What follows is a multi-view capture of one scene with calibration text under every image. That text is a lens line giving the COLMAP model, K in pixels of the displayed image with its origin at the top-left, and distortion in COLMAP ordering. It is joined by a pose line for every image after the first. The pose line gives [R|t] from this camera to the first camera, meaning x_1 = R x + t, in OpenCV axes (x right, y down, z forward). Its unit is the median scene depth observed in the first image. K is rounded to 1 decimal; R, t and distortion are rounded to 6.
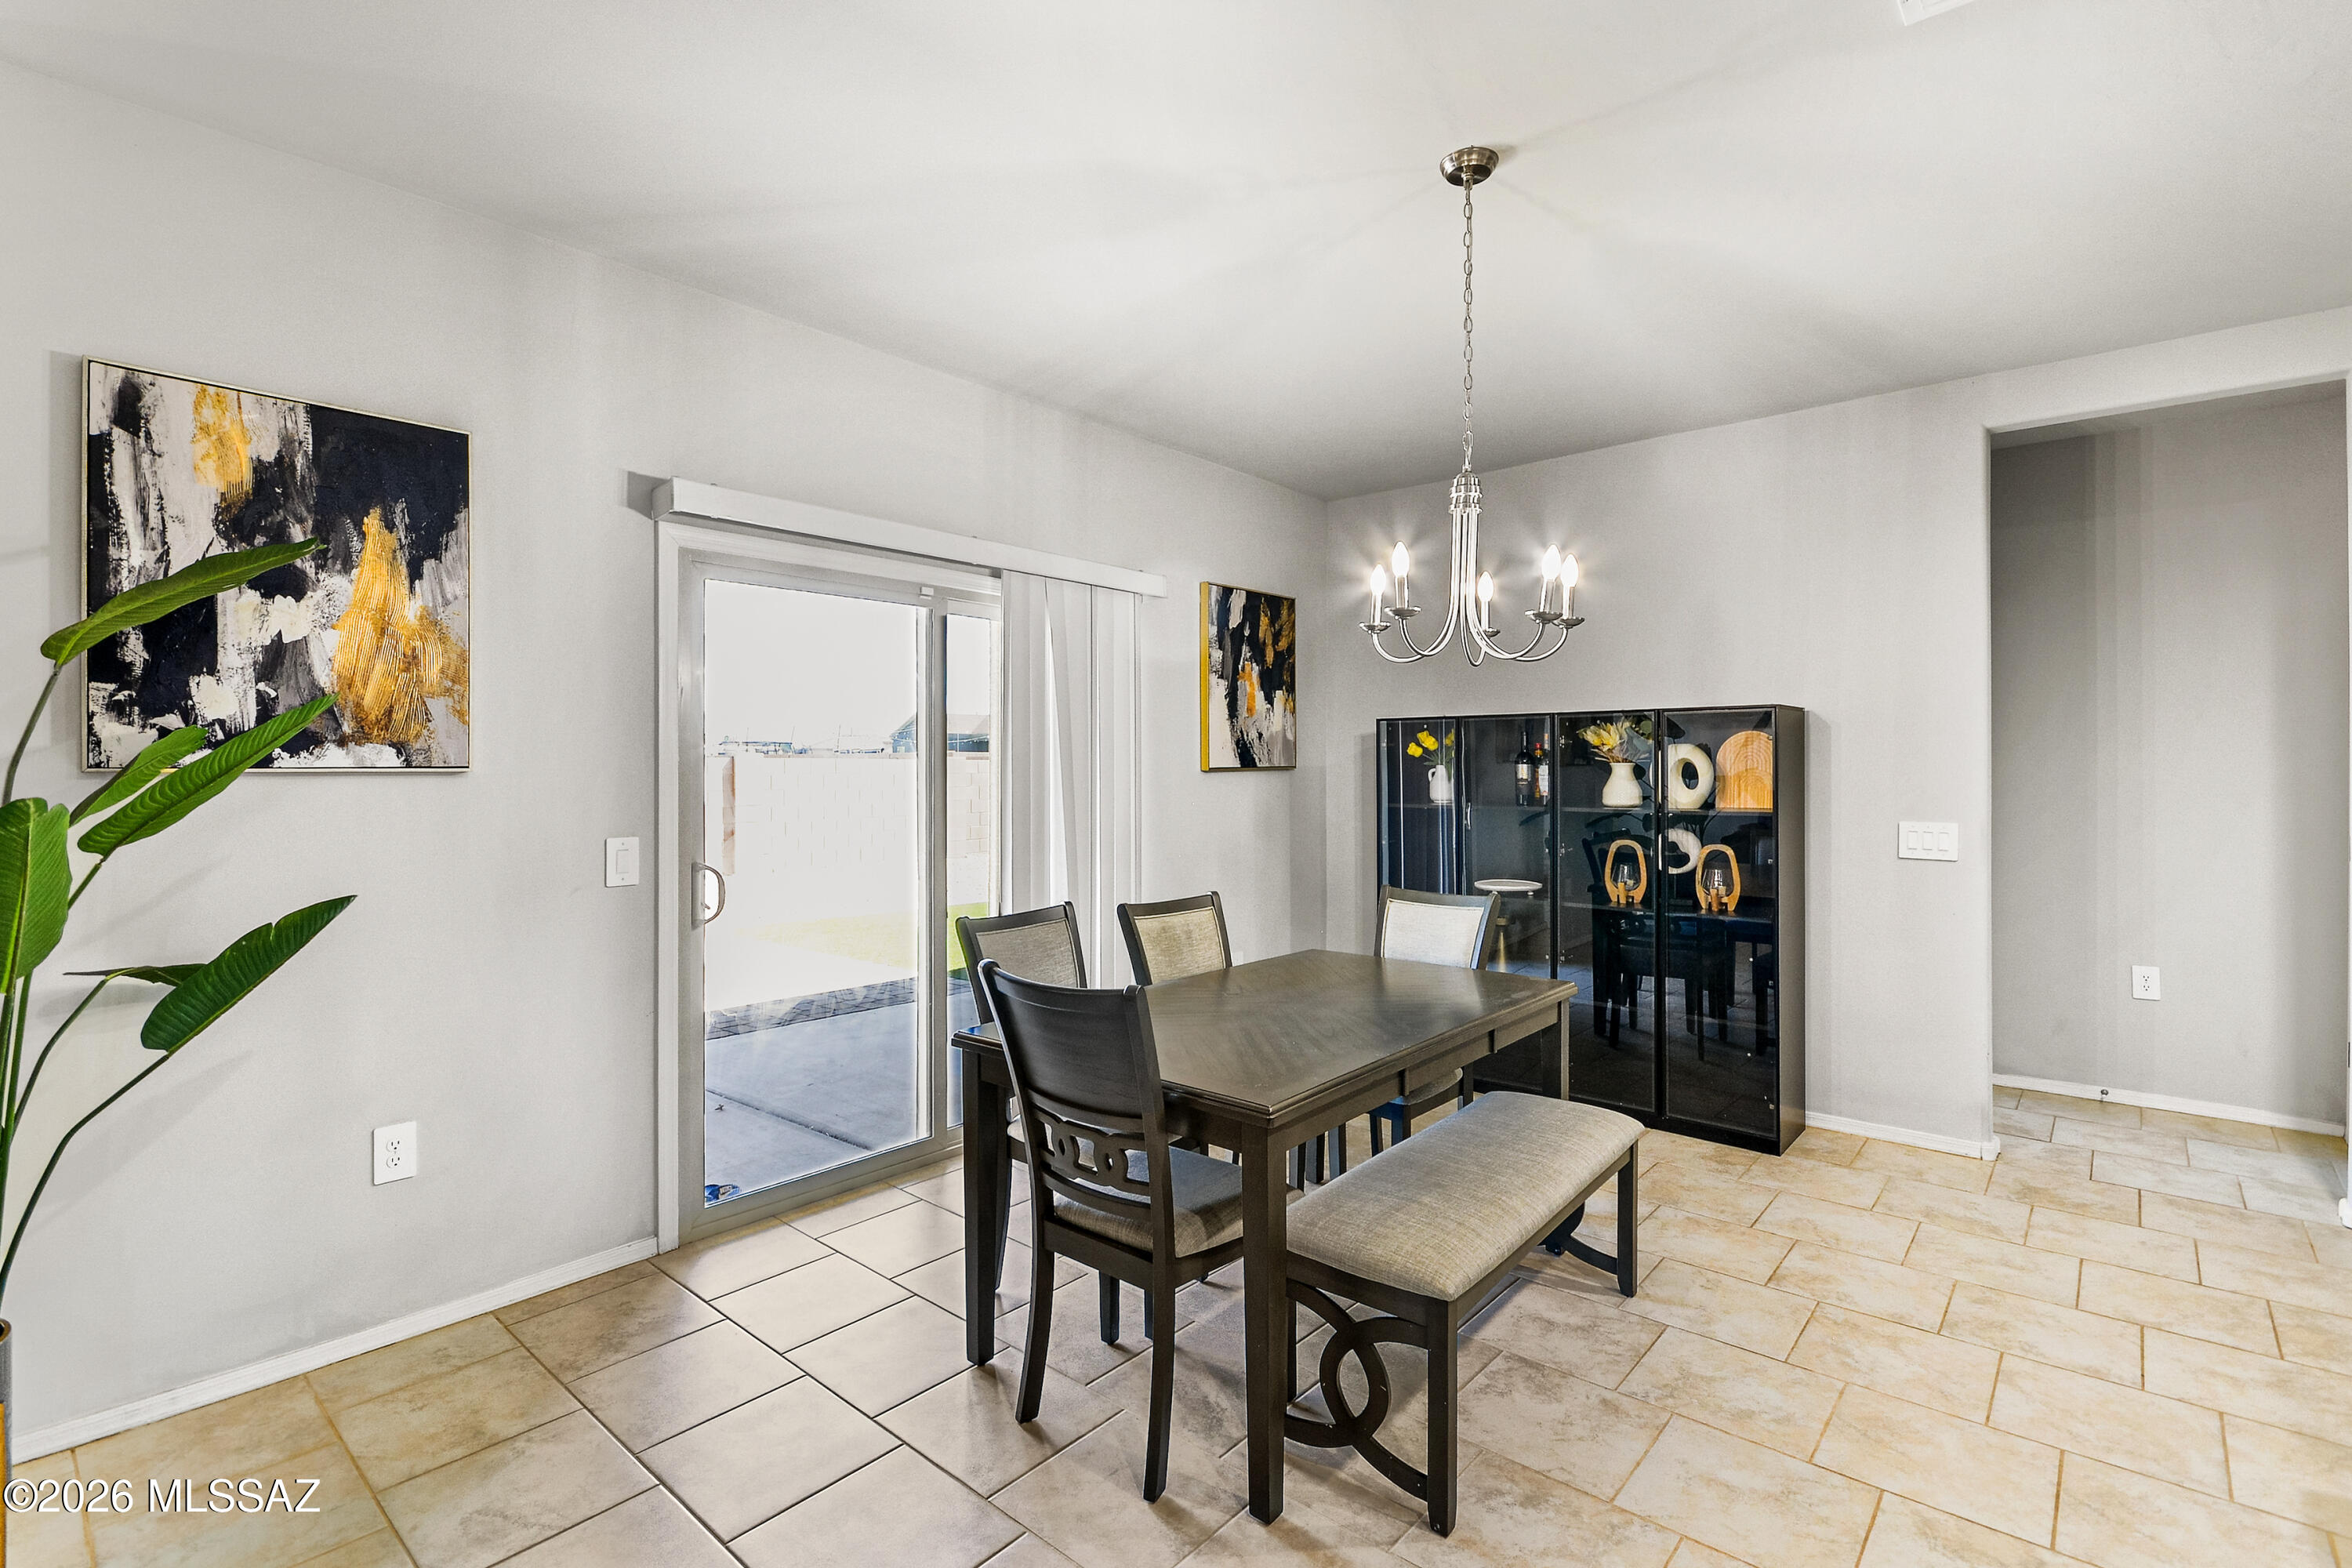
lens RADIAL K [[1098.5, 0, 1188.1], [0, 1098.5, 768.5], [0, 0, 1]] dist [0.000784, -0.000888]
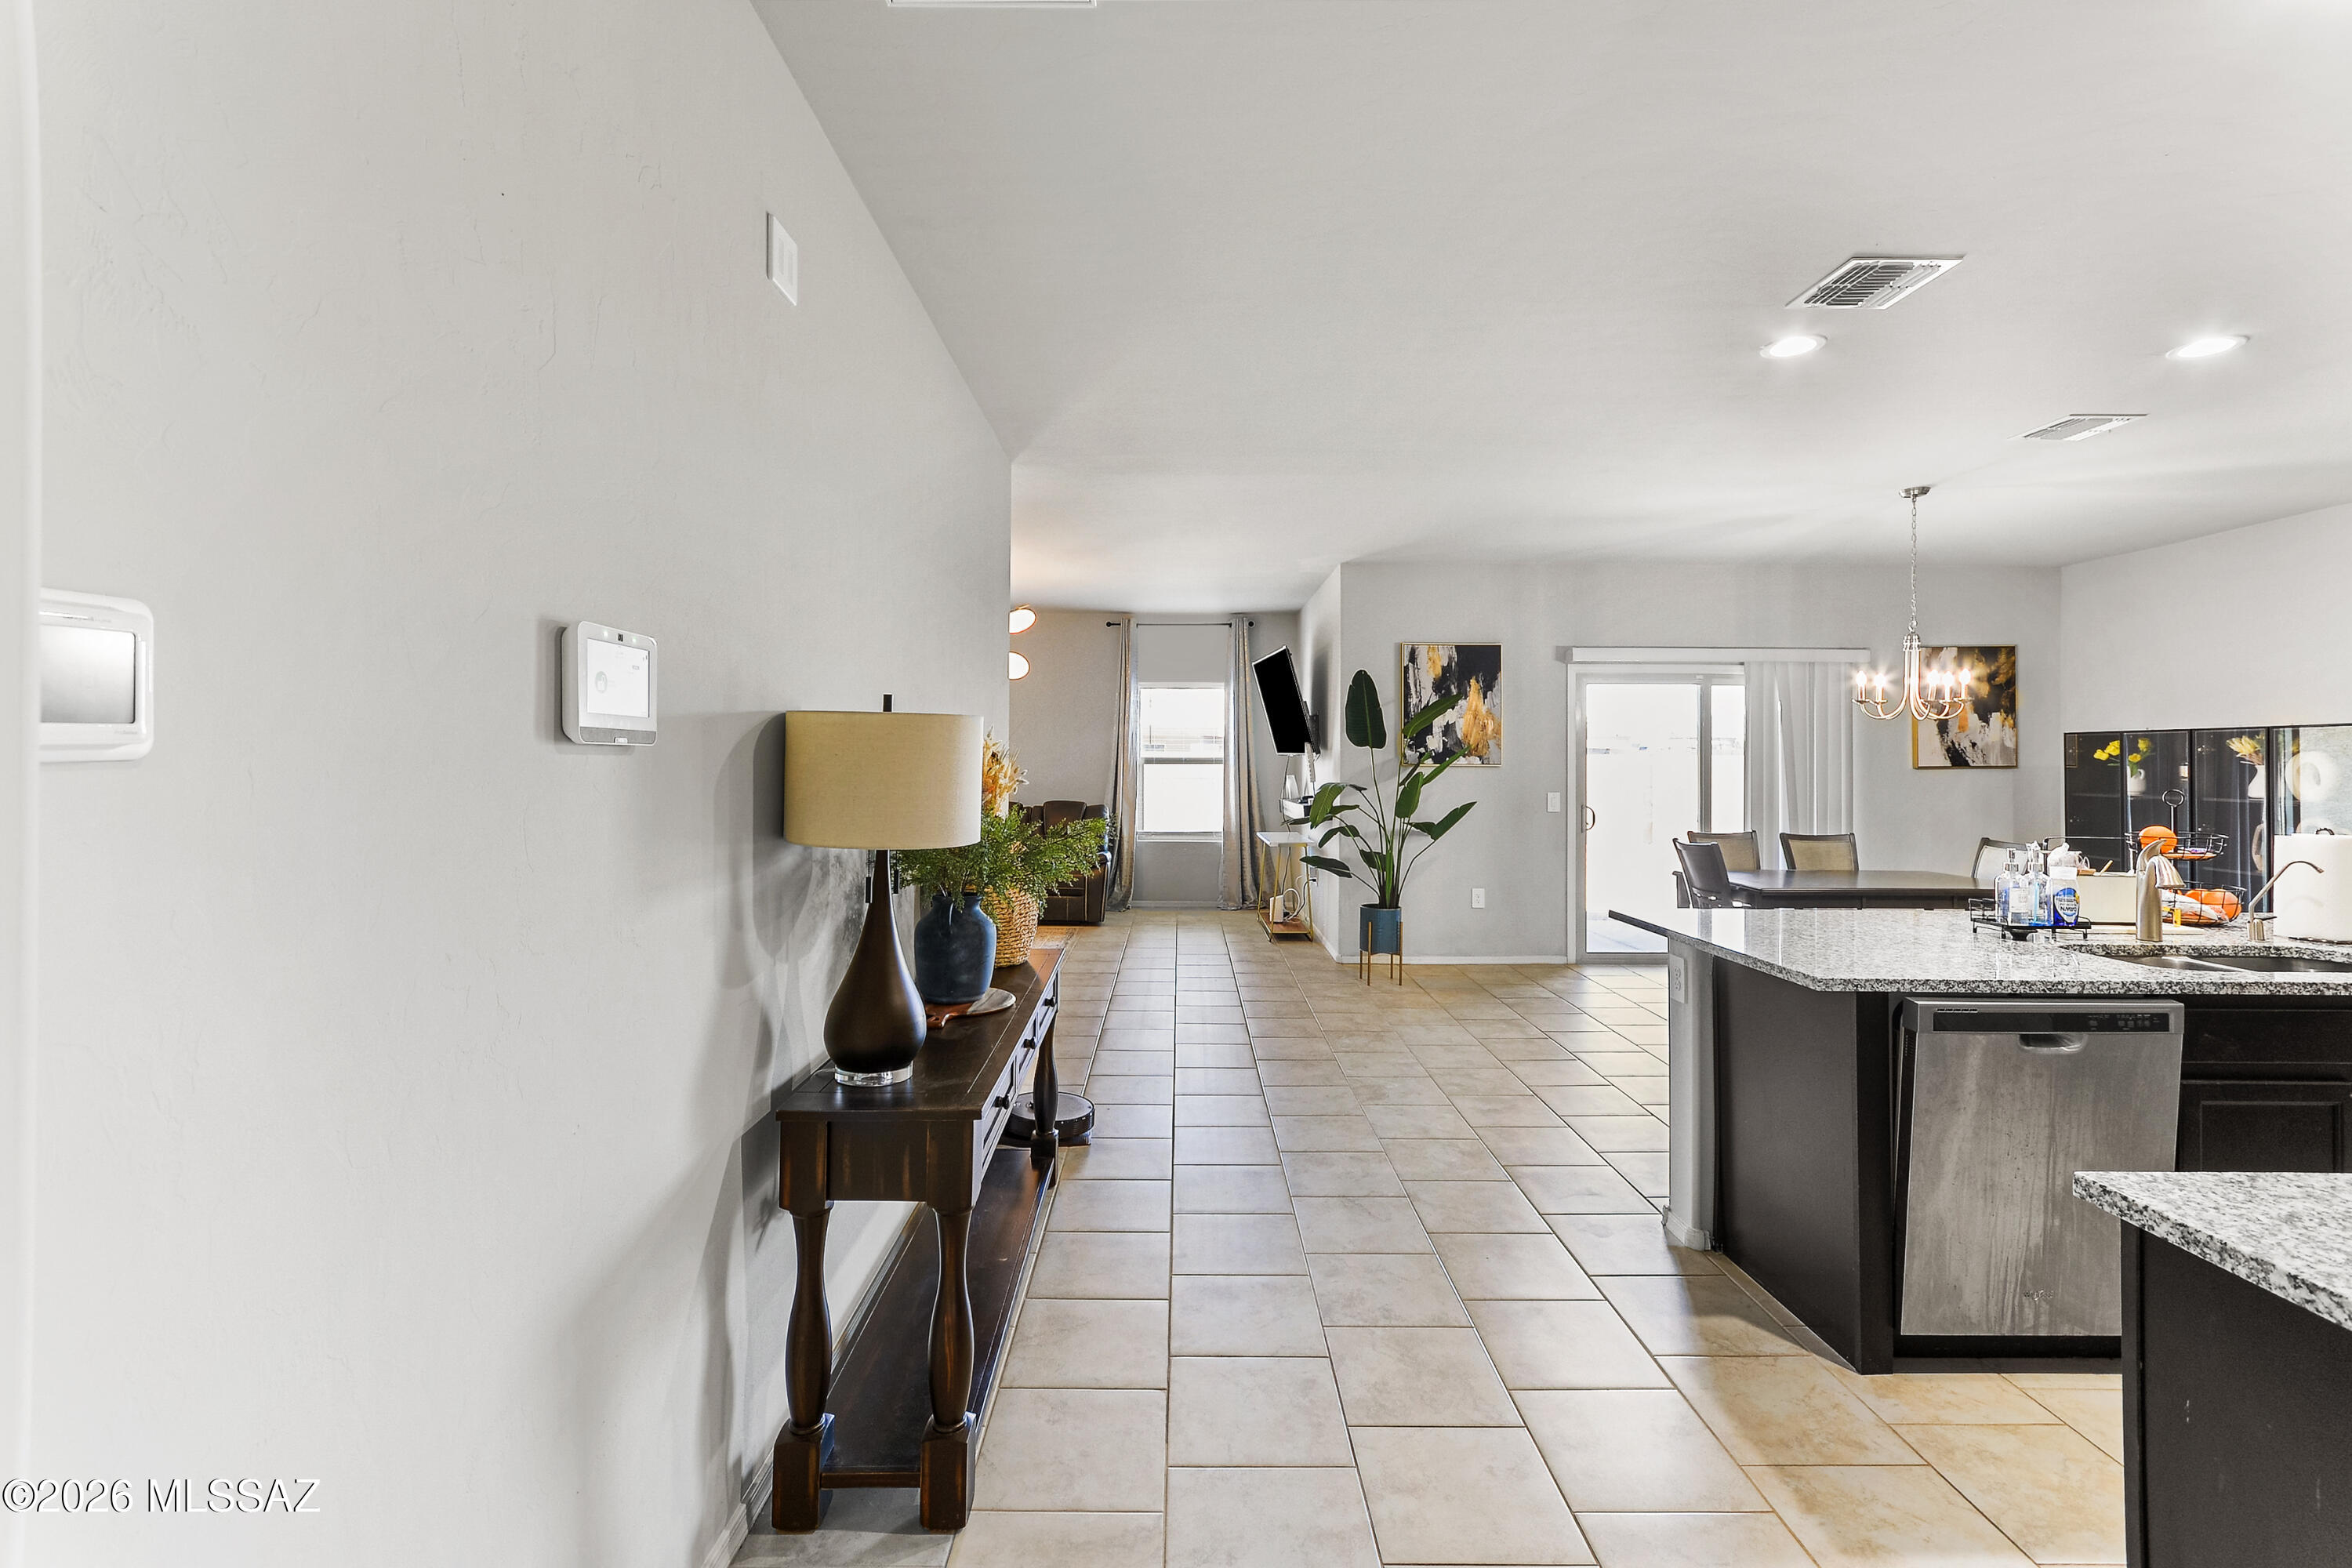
lens RADIAL K [[1035.0, 0, 1178.2], [0, 1035.0, 757.2], [0, 0, 1]] dist [0.000364, 0.000192]
pose [[0.655035, 0.002039, -0.755596, 0.770042], [-0.005048, 0.999986, -0.001677, -0.010609], [0.755582, 0.004913, 0.655036, -1.300467]]
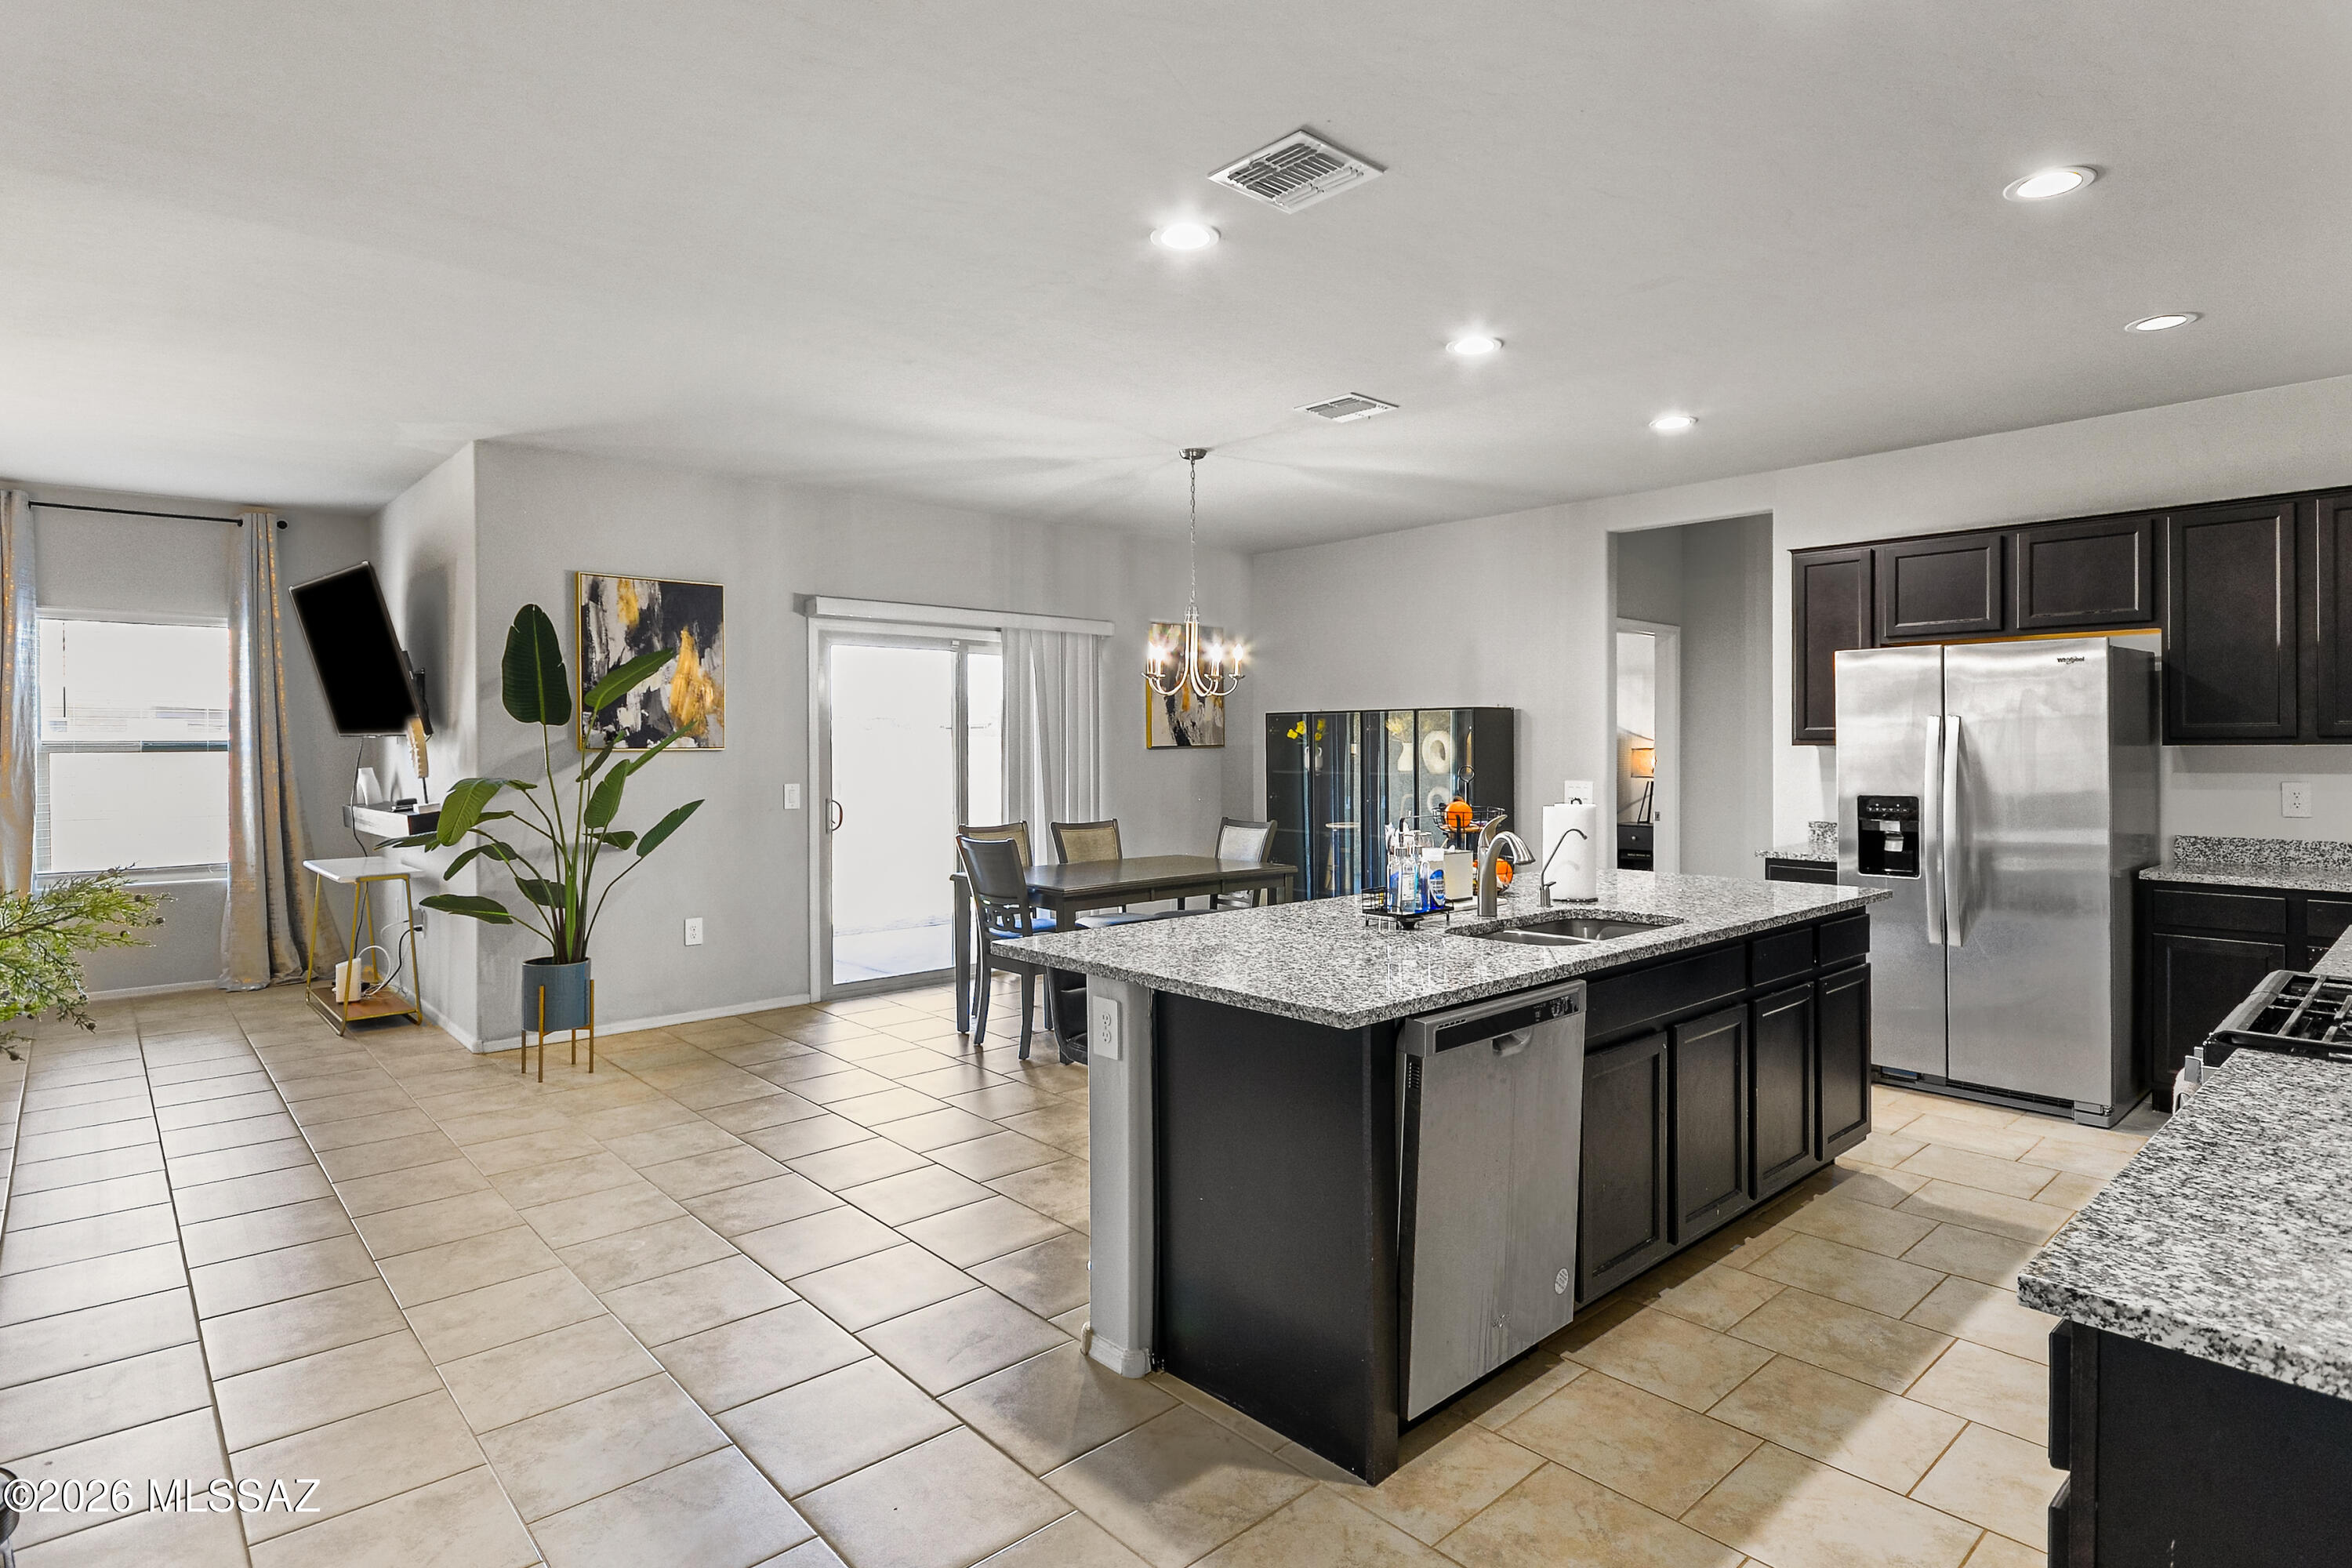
lens RADIAL K [[1220.5, 0, 1188.4], [0, 1220.5, 756.5], [0, 0, 1]] dist [-0.001441, -0.001175]
pose [[0.993252, -0.000054, -0.115975, 0.461031], [0.001285, 0.999944, 0.010542, -0.007605], [0.115968, -0.010620, 0.993196, -1.137852]]
